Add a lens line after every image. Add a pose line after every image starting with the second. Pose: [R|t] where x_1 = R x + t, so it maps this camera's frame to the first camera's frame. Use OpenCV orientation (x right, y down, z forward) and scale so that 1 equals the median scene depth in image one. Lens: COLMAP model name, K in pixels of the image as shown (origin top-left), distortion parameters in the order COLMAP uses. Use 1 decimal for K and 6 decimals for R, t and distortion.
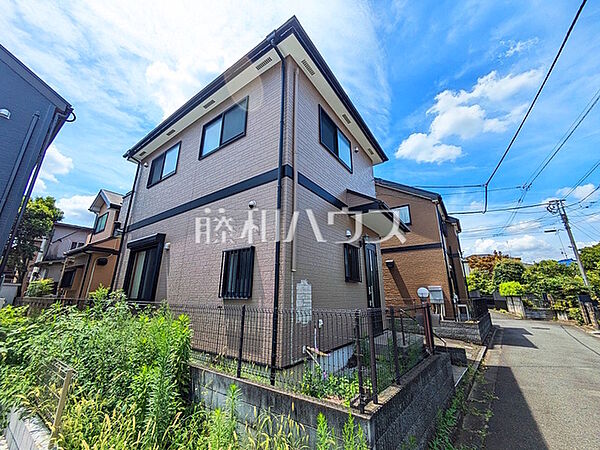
lens RADIAL K [[237.3, 0, 299.2], [0, 237.3, 222.8], [0, 0, 1]] dist [0.002747, 0.000206]
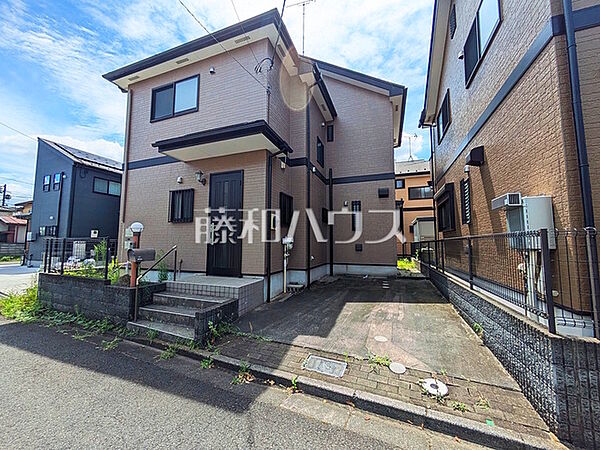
lens RADIAL K [[236.4, 0, 299.4], [0, 236.4, 225.7], [0, 0, 1]] dist [-0.000865, 0.000836]
pose [[0.264209, -0.077707, -0.961330, 1.266892], [0.276893, 0.960900, -0.001572, 0.365792], [0.923864, -0.265770, 0.275395, 1.047091]]
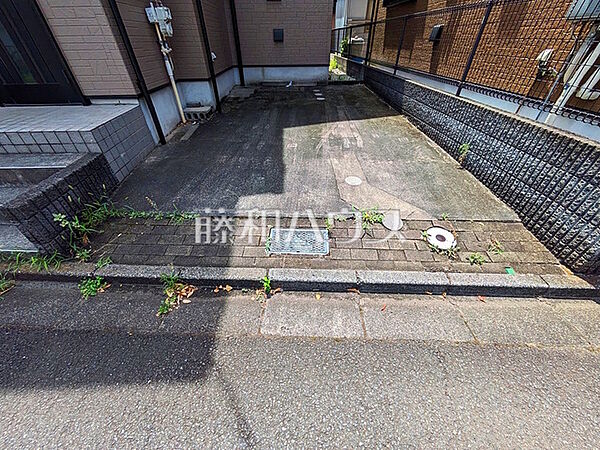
lens RADIAL K [[236.4, 0, 299.4], [0, 236.4, 225.7], [0, 0, 1]] dist [-0.000865, 0.000836]
pose [[0.622954, 0.482029, -0.616098, 1.005437], [0.232673, 0.637768, 0.734245, 0.397599], [0.746855, -0.600750, 0.285145, 1.070491]]
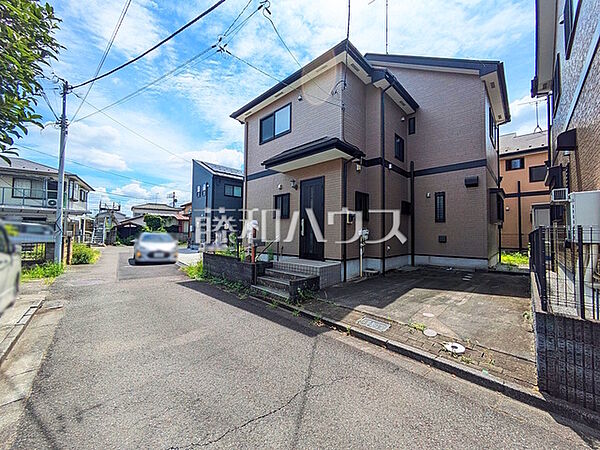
lens RADIAL K [[236.4, 0, 299.4], [0, 236.4, 225.7], [0, 0, 1]] dist [-0.000865, 0.000836]
pose [[-0.137099, -0.038586, -0.989806, 1.477882], [0.277563, 0.957714, -0.075780, 0.379870], [0.950875, -0.285123, -0.120591, 1.108728]]
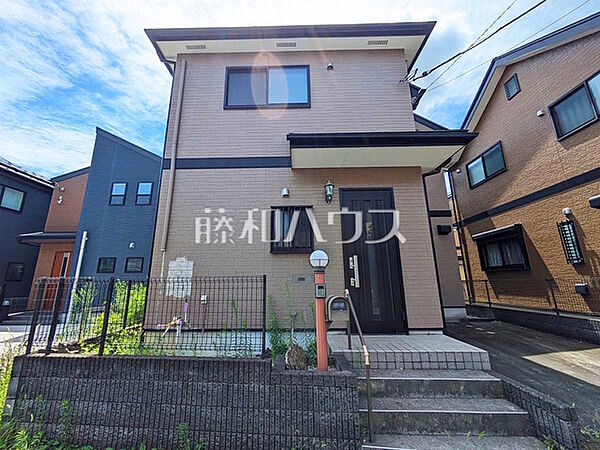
lens RADIAL K [[248.3, 0, 292.6], [0, 248.3, 225.0], [0, 0, 1]] dist [0.001154, 0.000398]
pose [[0.571031, -0.196010, -0.797185, 0.768148], [0.244468, 0.967621, -0.062803, 0.184864], [0.783683, -0.159024, 0.600460, 0.472473]]
